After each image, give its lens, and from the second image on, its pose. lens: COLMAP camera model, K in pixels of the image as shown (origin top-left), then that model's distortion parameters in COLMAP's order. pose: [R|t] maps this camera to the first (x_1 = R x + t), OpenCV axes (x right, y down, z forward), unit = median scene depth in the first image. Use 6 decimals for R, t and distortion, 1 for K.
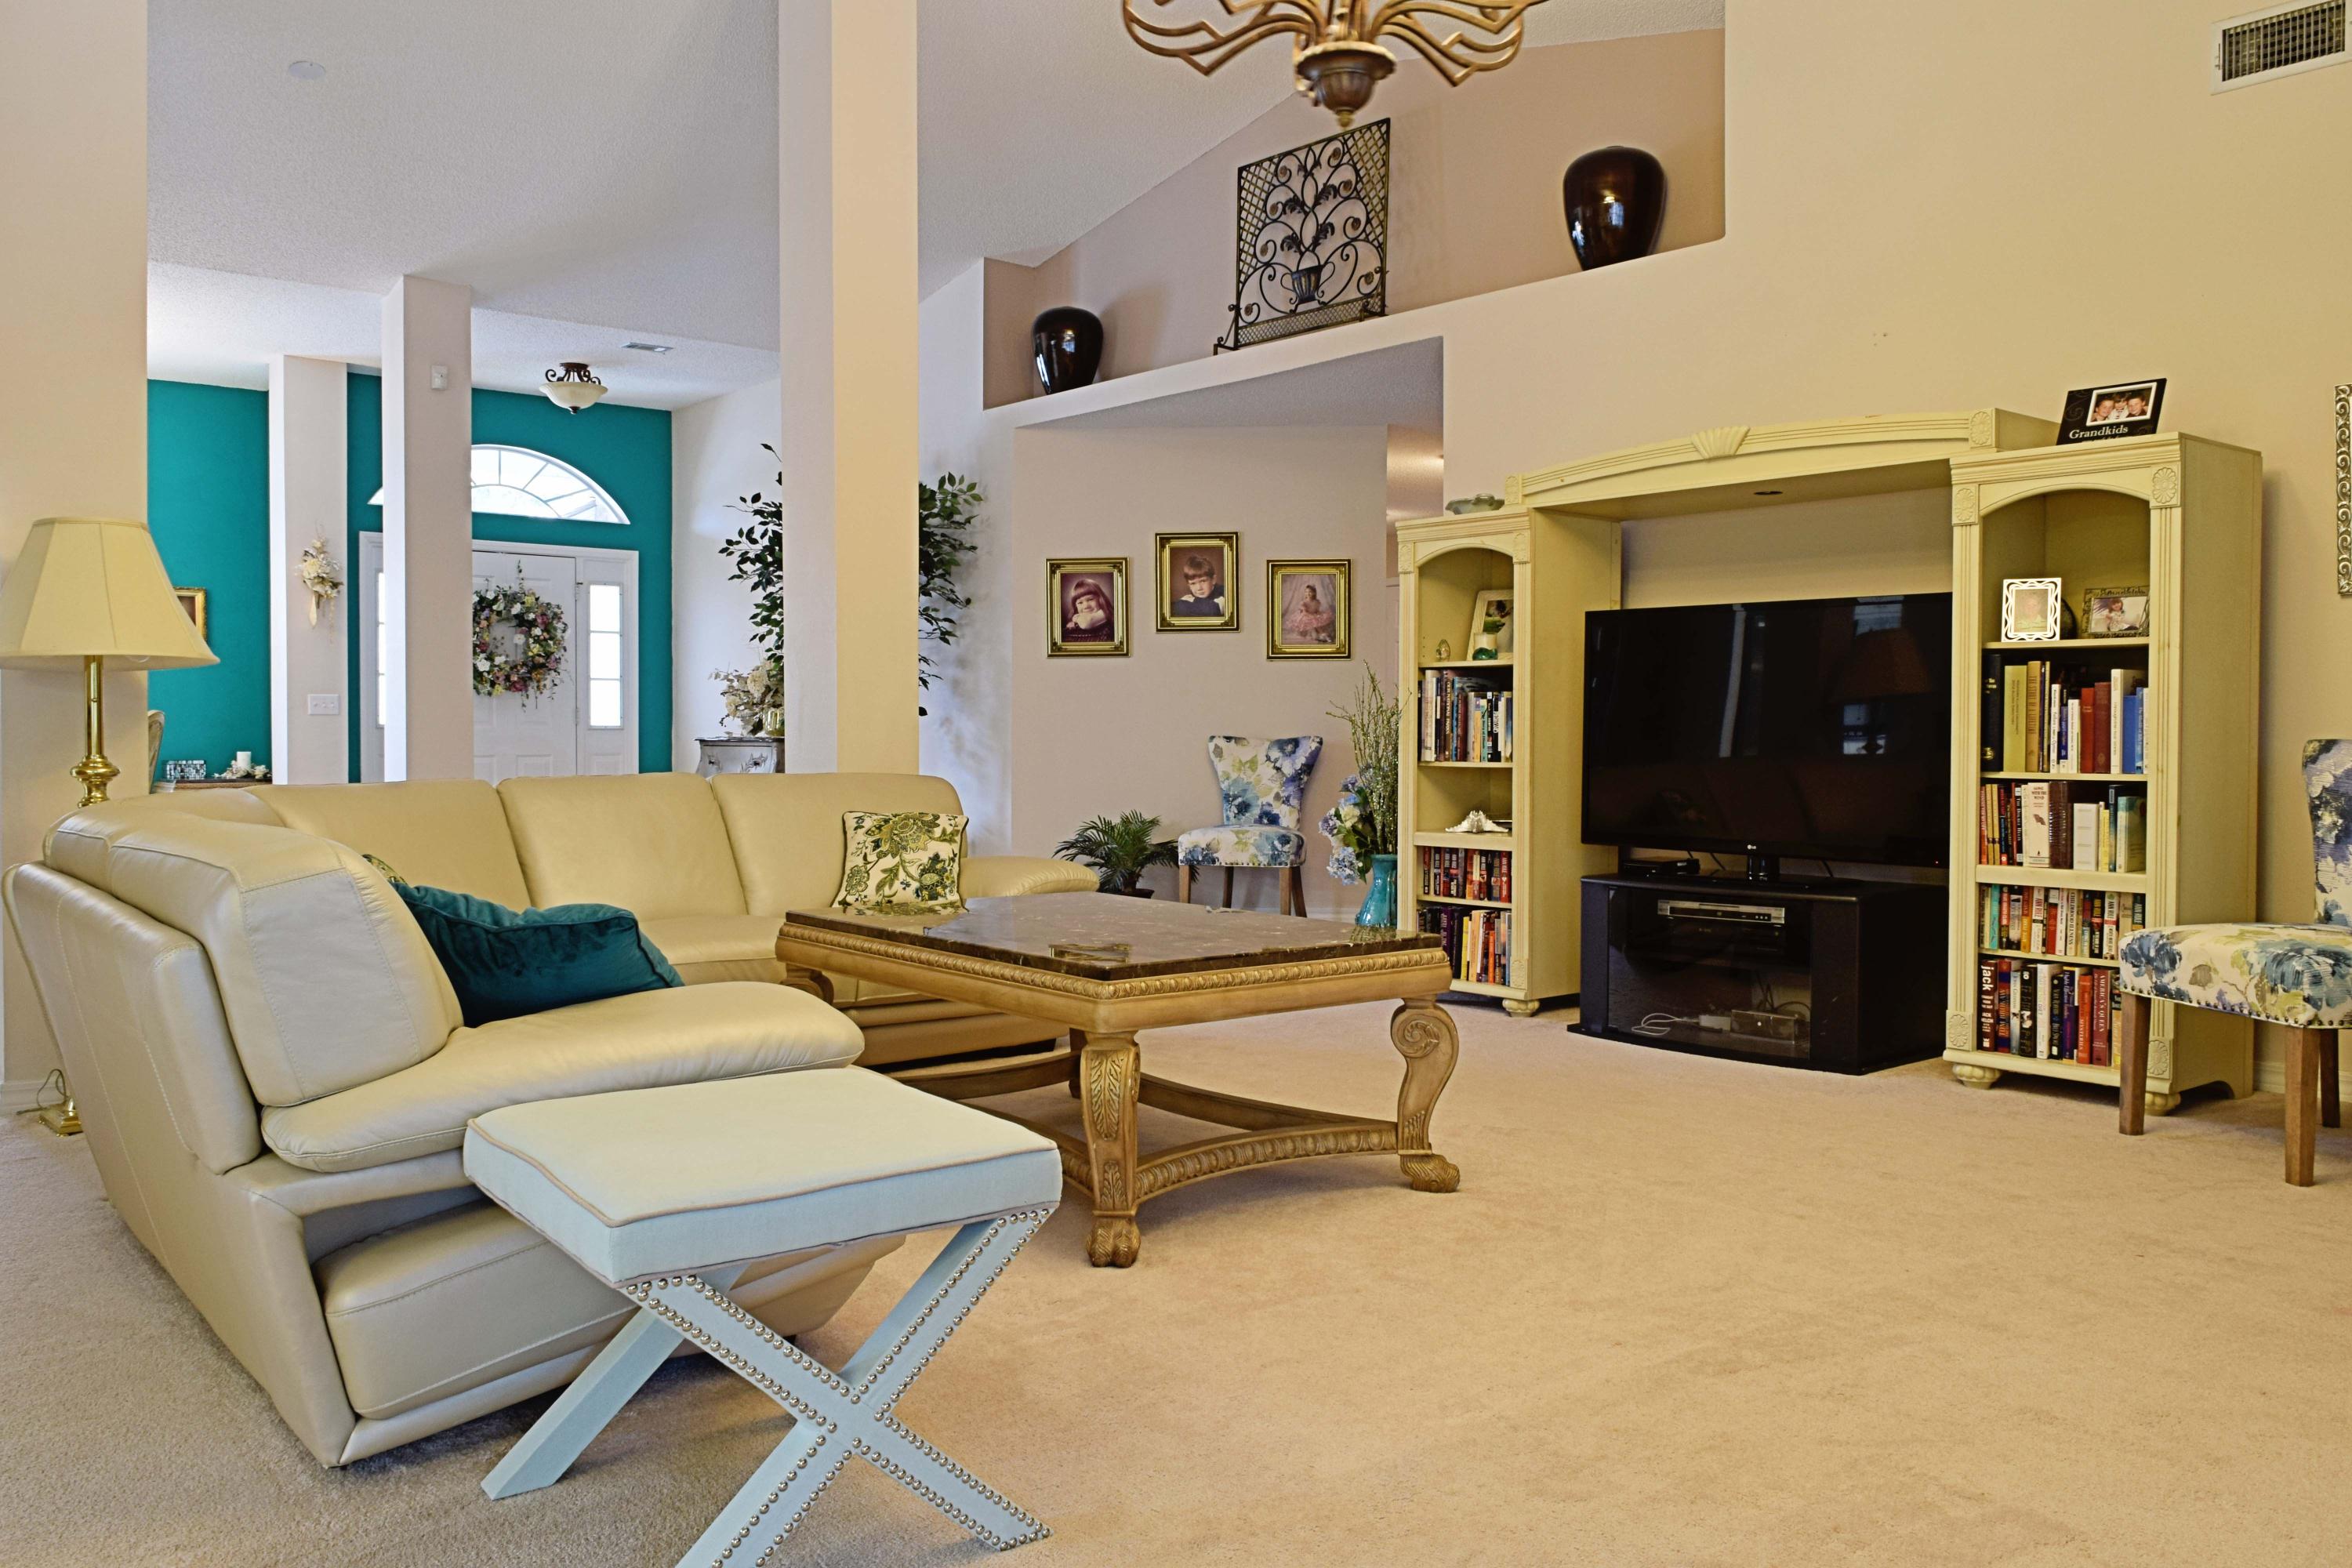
lens RADIAL K [[1839.5, 0, 1189.8], [0, 1839.5, 779.1], [0, 0, 1]] dist [-0.015572, 0.005083]
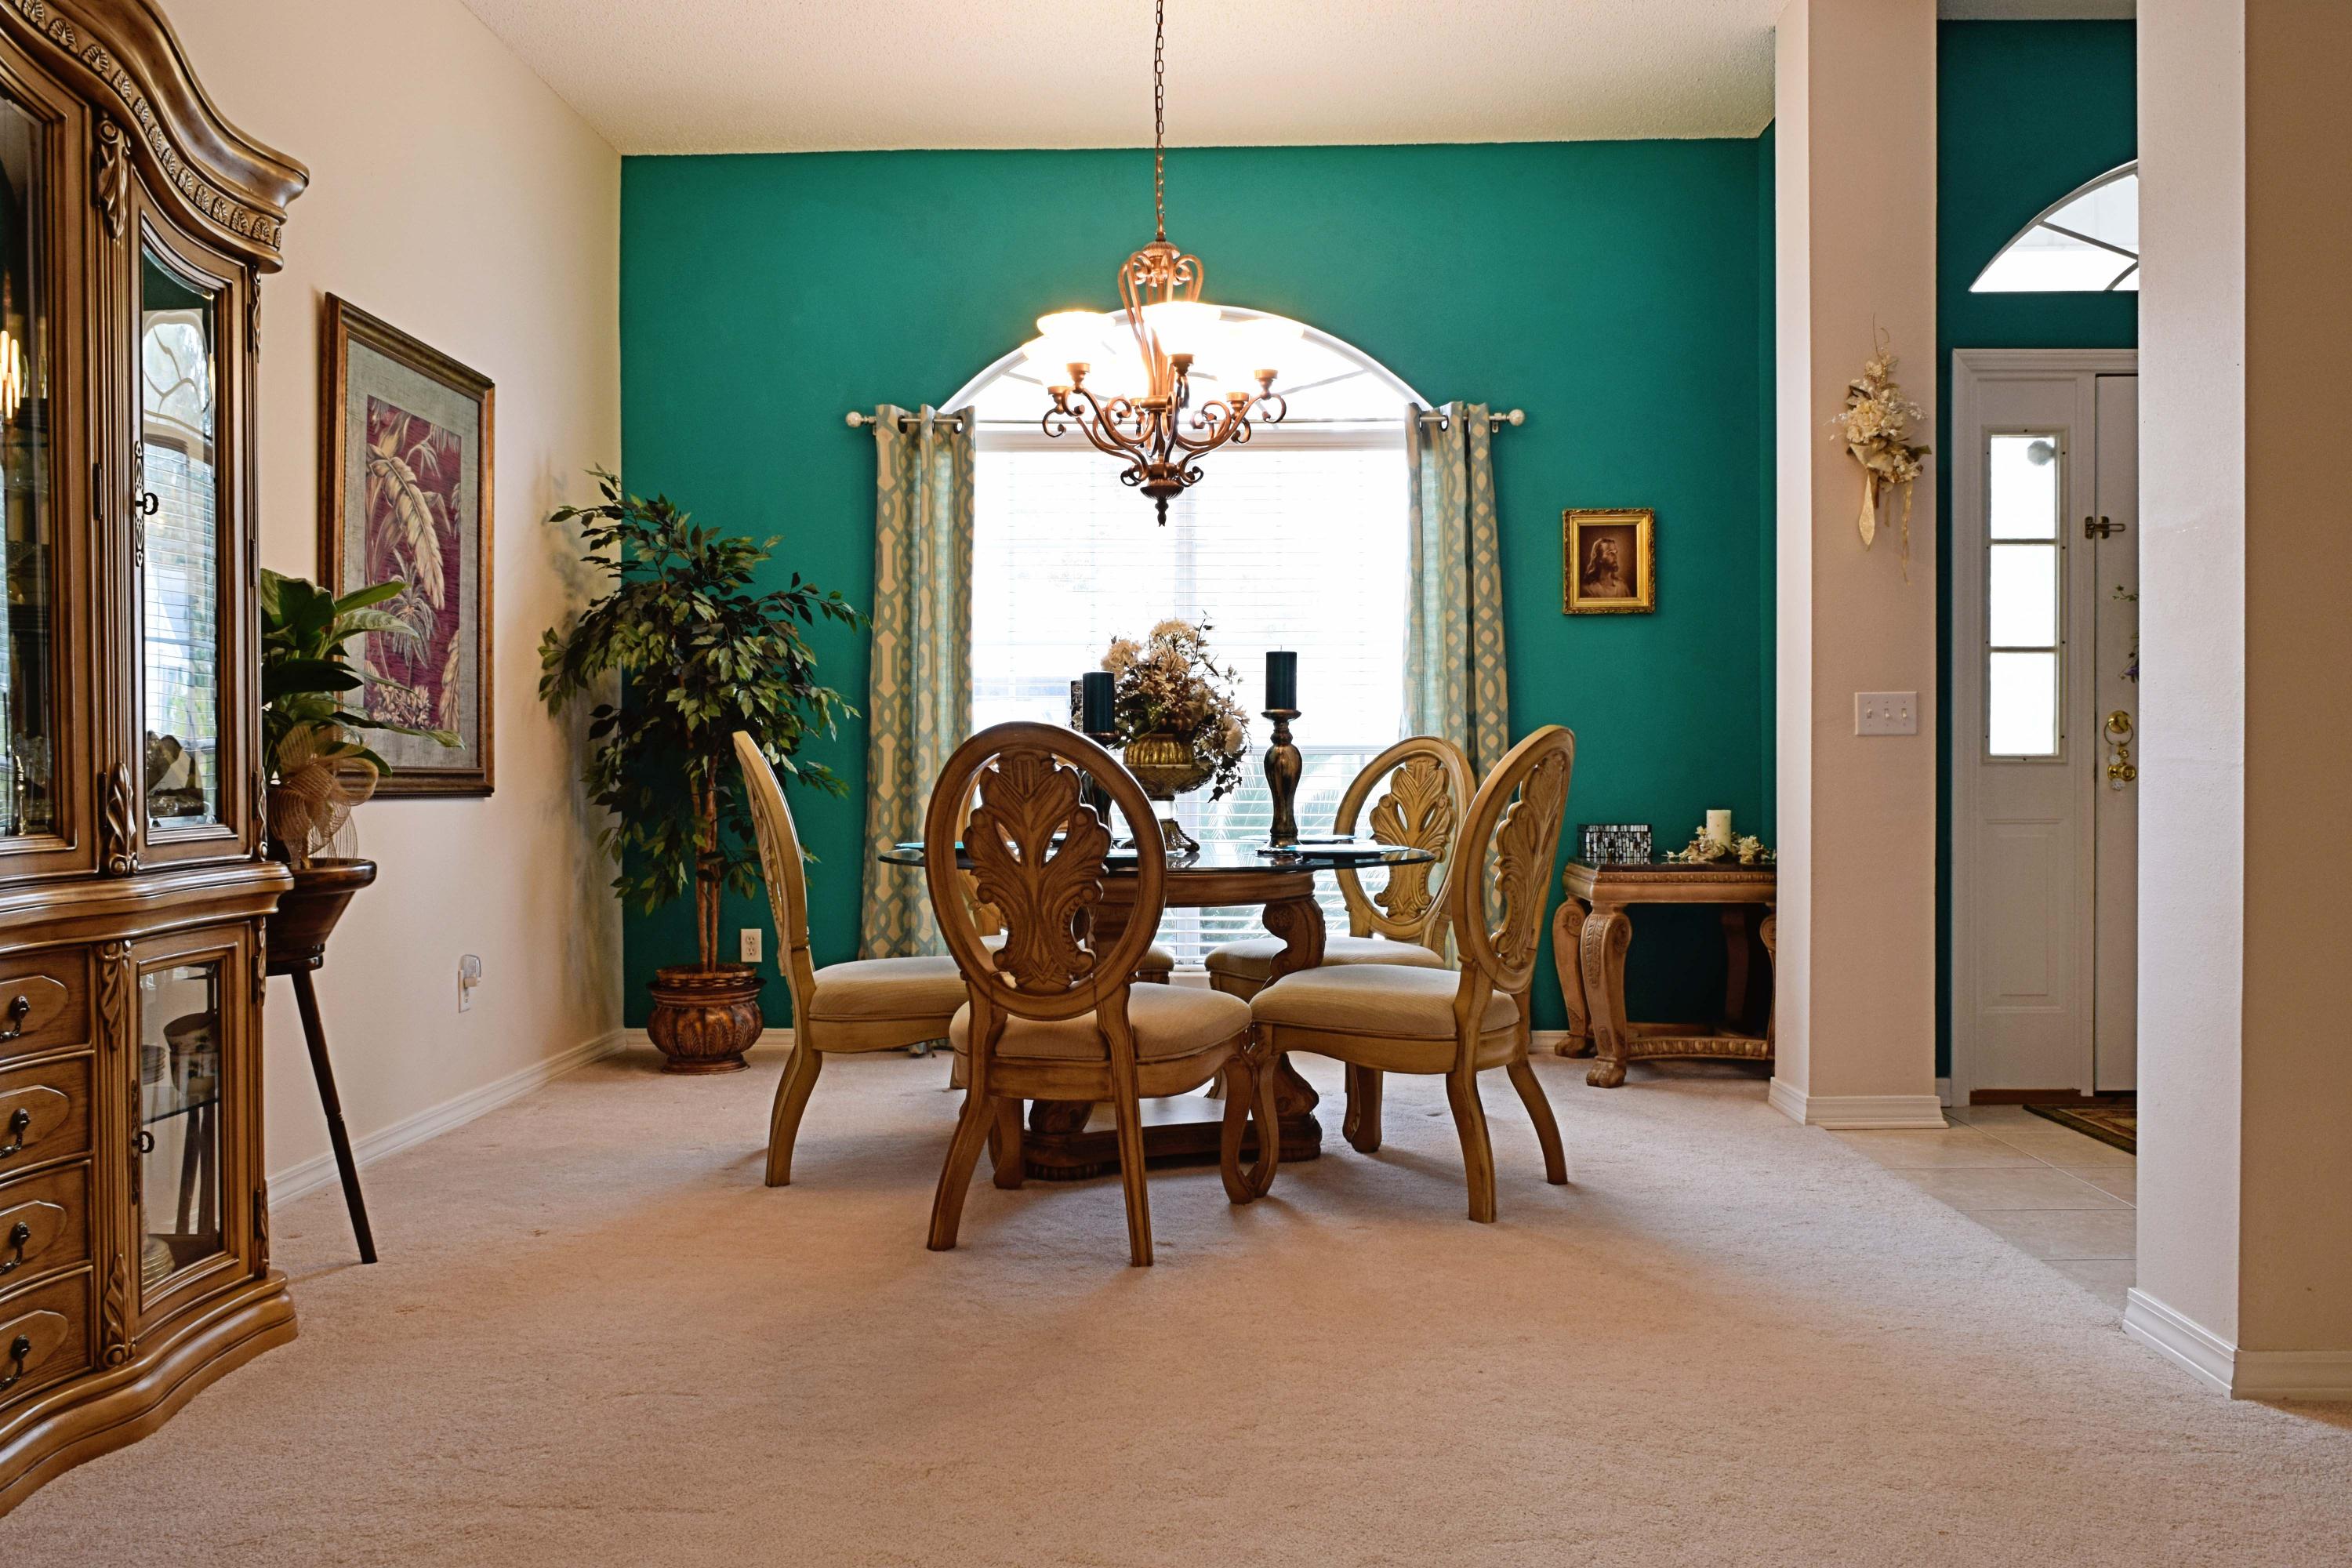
lens RADIAL K [[1839.5, 0, 1183.3], [0, 1839.5, 777.4], [0, 0, 1]] dist [-0.015572, 0.005083]
pose [[0.740243, -0.000280, -0.672339, -0.283661], [-0.012536, 0.999820, -0.014218, -0.015239], [0.672222, 0.018953, 0.740107, 0.521828]]
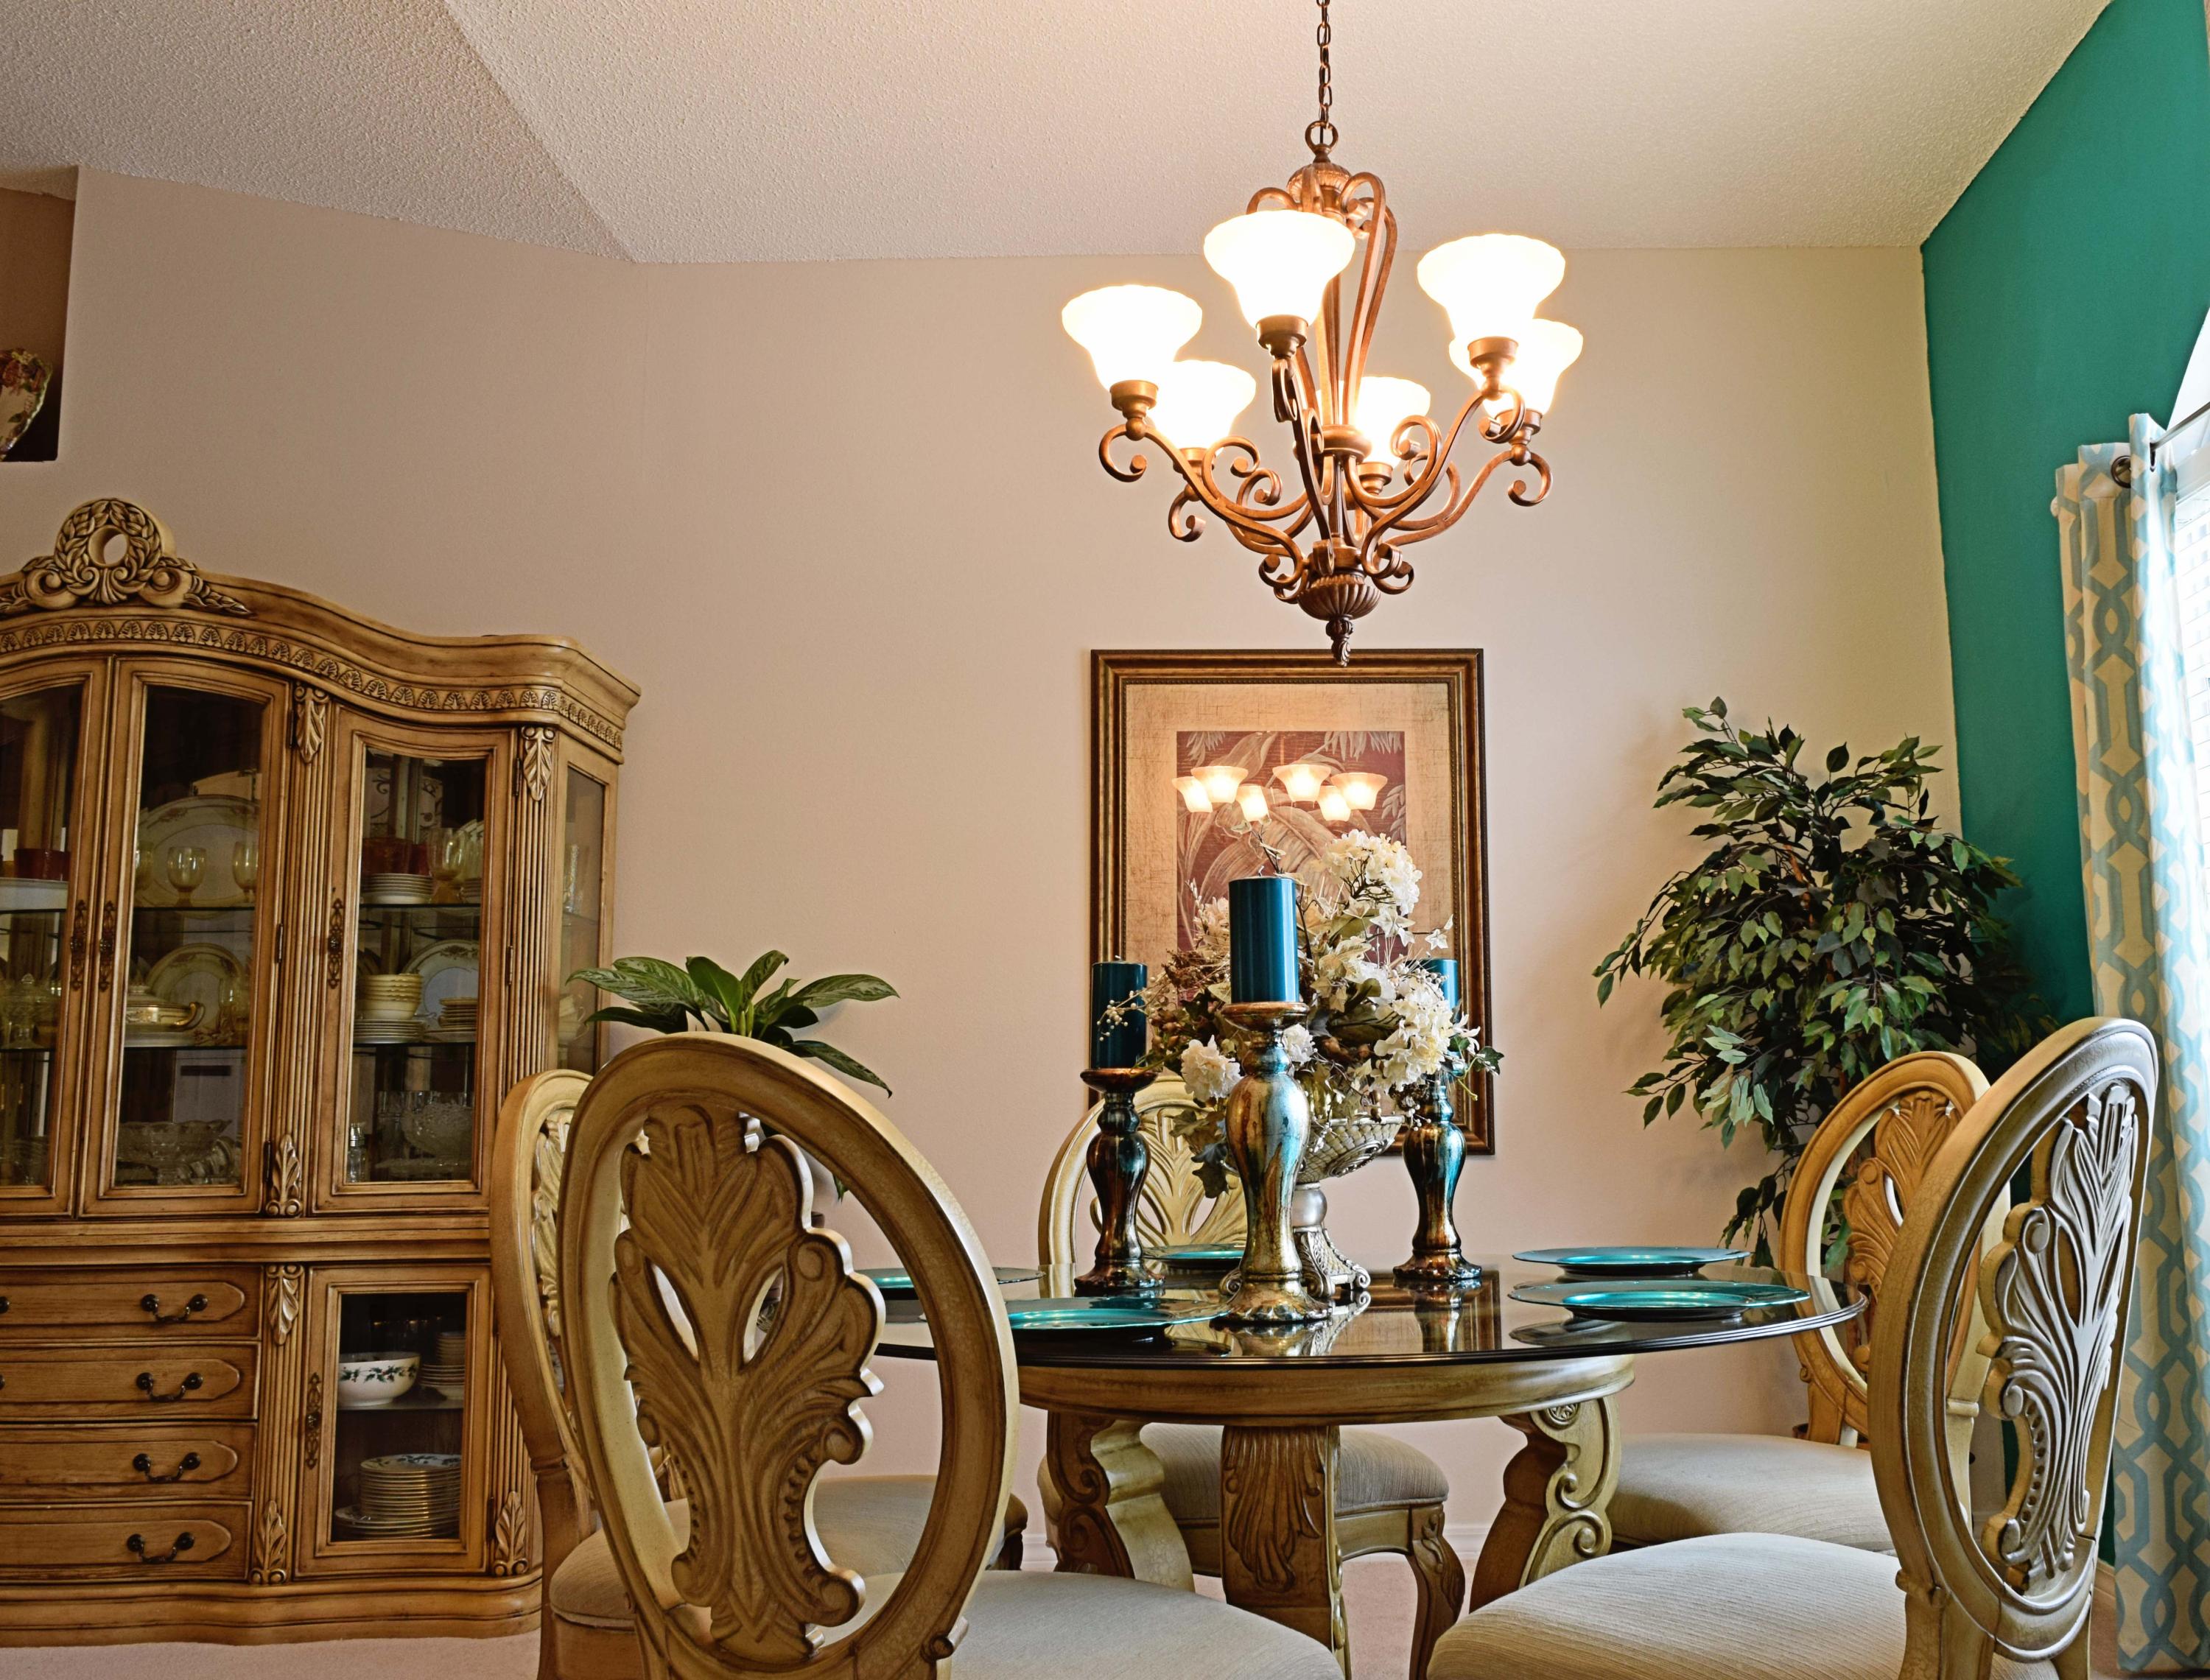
lens RADIAL K [[2010.0, 0, 1106.3], [0, 2010.0, 849.5], [0, 0, 1]] dist [-0.002992, 0.000000]
pose [[-0.629706, -0.101992, -0.770109, -0.356360], [-0.003965, 0.991753, -0.128104, -0.024142], [0.776824, -0.077614, -0.624917, 0.962401]]
